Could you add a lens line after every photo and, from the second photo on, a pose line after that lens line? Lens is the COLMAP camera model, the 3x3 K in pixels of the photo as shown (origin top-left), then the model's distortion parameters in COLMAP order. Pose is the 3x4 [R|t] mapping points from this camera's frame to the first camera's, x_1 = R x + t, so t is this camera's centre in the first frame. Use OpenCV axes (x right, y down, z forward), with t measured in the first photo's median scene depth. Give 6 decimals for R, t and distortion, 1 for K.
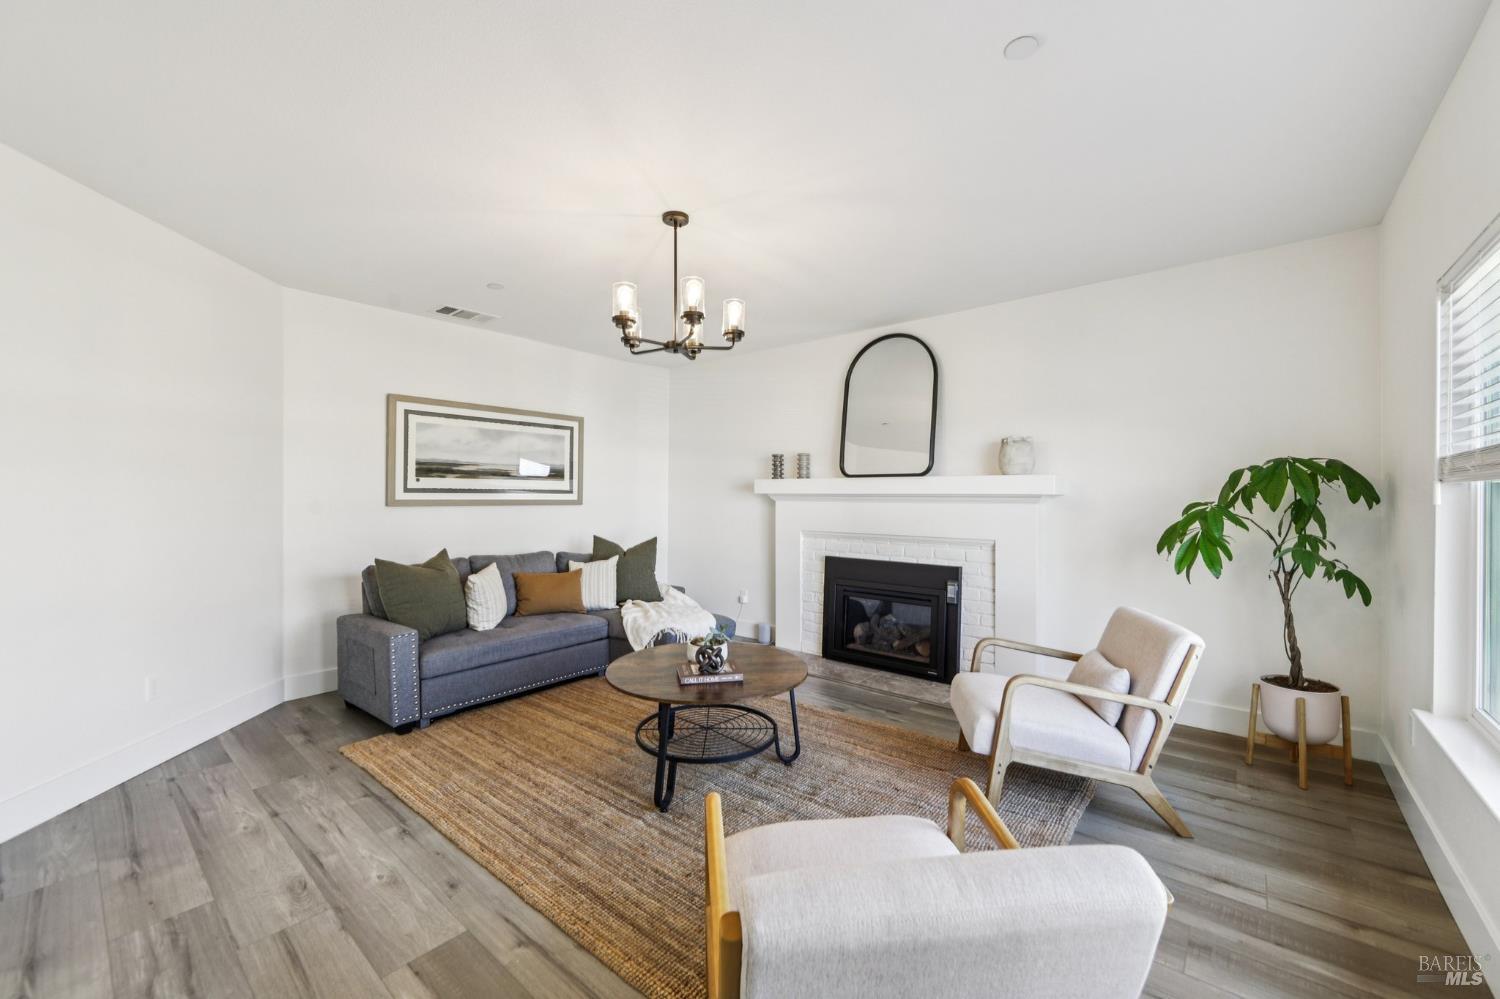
lens RADIAL K [[602.4, 0, 765.1], [0, 602.4, 490.5], [0, 0, 1]] dist [-0.008399, 0.000716]
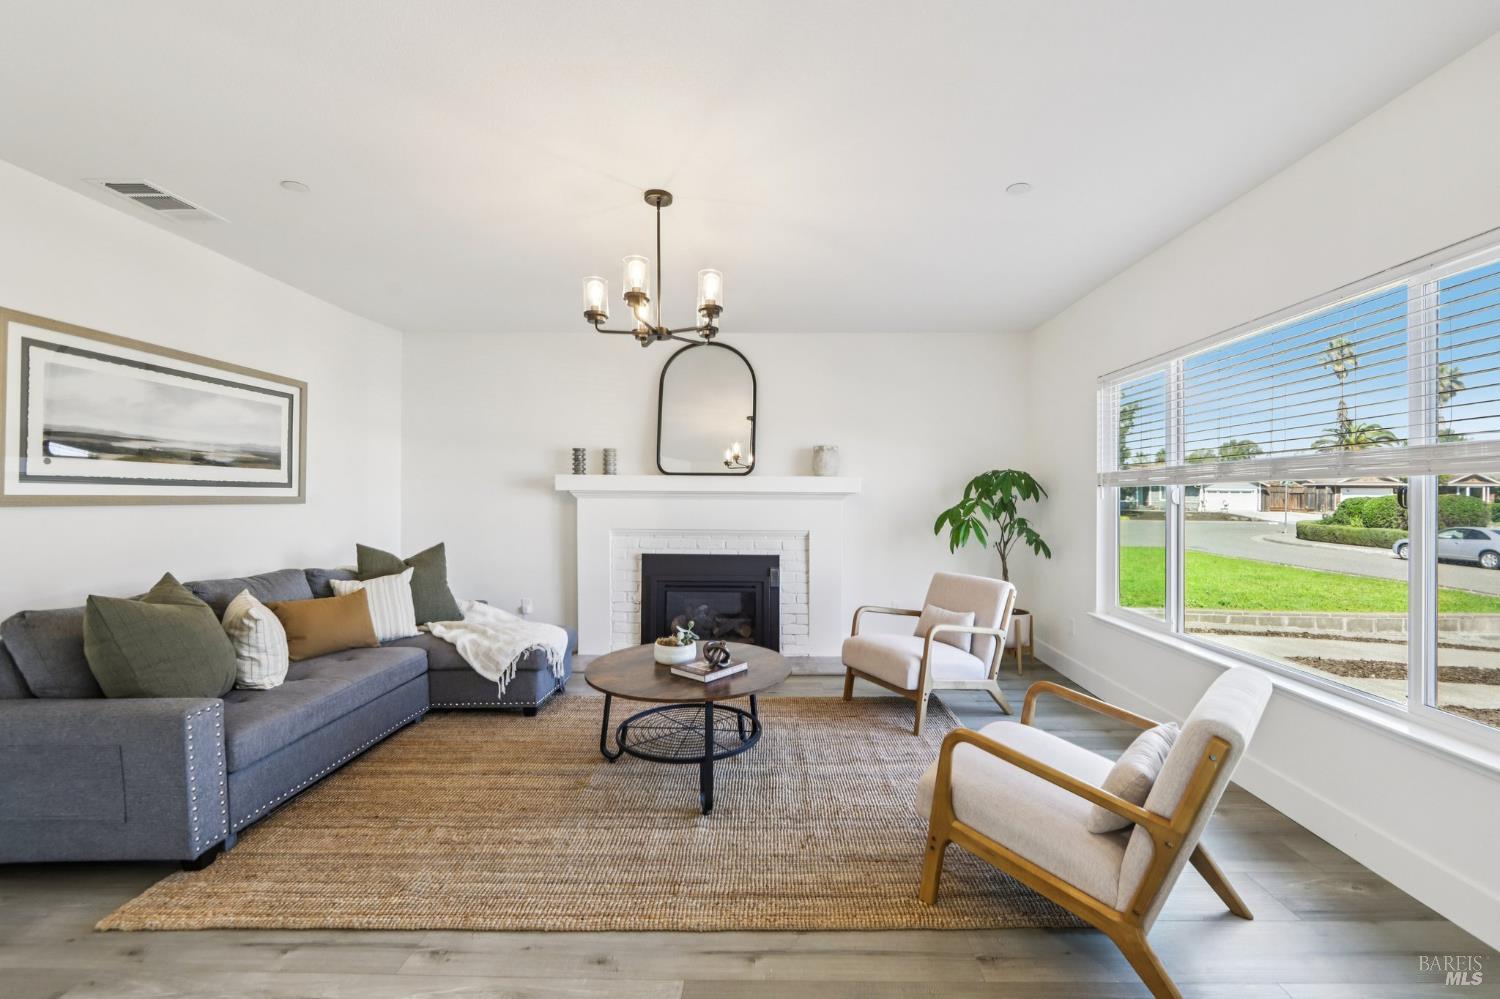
lens RADIAL K [[602.4, 0, 791.2], [0, 602.4, 489.9], [0, 0, 1]] dist [-0.008399, 0.000716]
pose [[0.766335, 0.009094, 0.642377, -0.409812], [-0.009583, 0.999950, -0.002724, 0.004895], [-0.642370, -0.004069, 0.766384, 0.096964]]
